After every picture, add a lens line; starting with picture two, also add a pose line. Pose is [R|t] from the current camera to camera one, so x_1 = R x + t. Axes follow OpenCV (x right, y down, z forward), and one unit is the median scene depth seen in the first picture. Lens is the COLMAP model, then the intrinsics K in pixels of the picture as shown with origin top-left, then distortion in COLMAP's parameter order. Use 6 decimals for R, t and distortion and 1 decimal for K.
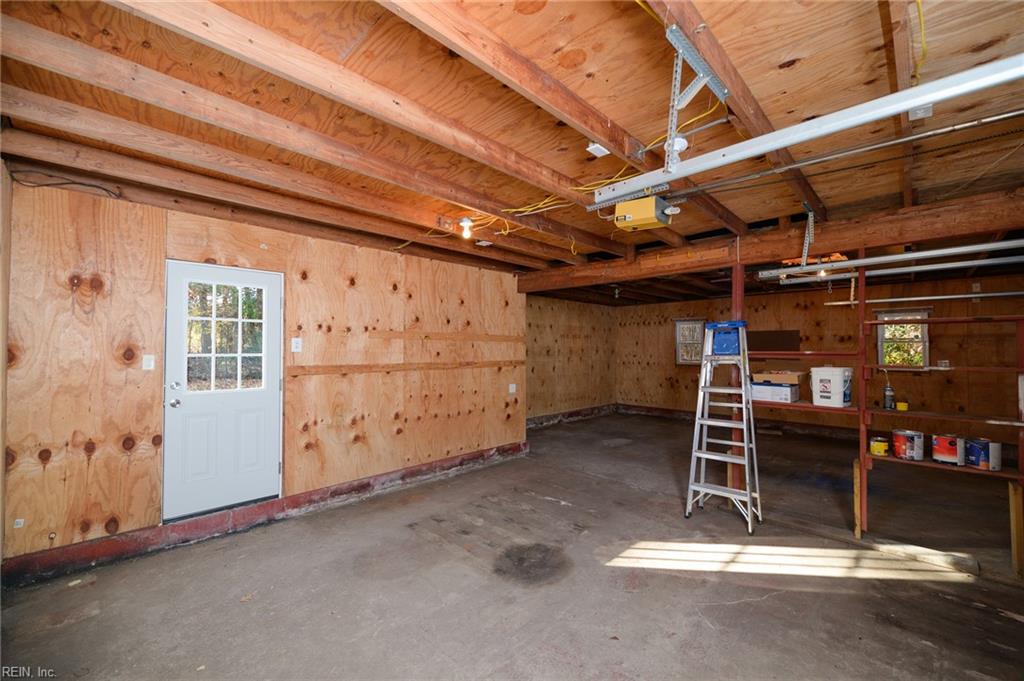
lens RADIAL K [[409.3, 0, 513.0], [0, 409.3, 341.4], [0, 0, 1]] dist [0.001371, -0.004689]
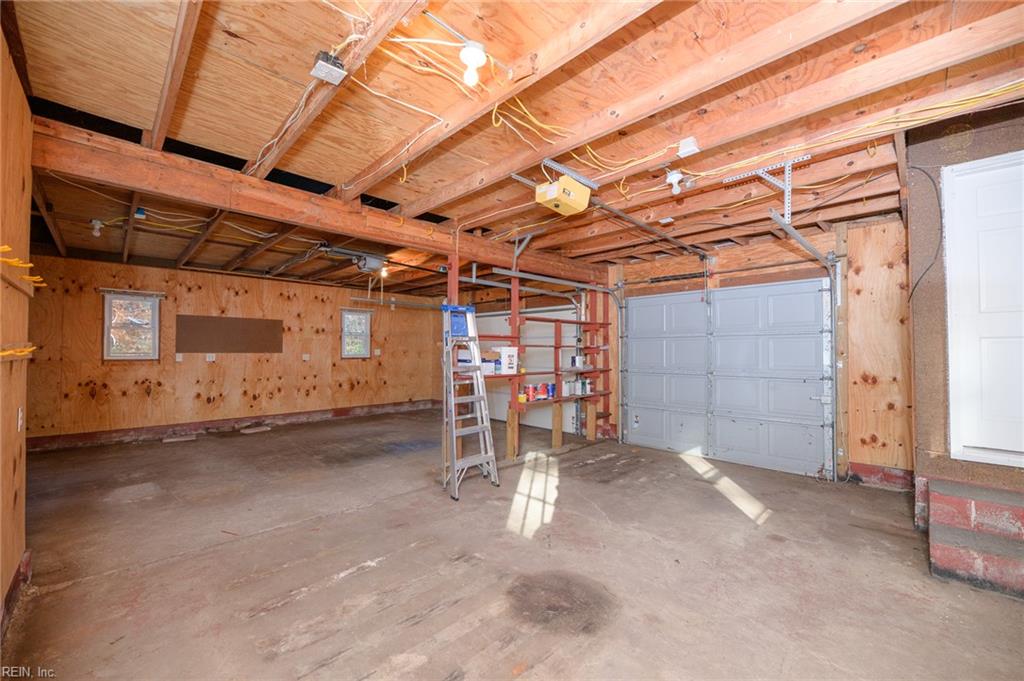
lens RADIAL K [[409.3, 0, 513.0], [0, 409.3, 341.4], [0, 0, 1]] dist [0.001371, -0.004689]
pose [[0.009961, 0.024346, 0.999654, -0.601969], [-0.021702, 0.999473, -0.024125, 0.074997], [-0.999715, -0.021454, 0.010484, 0.918511]]
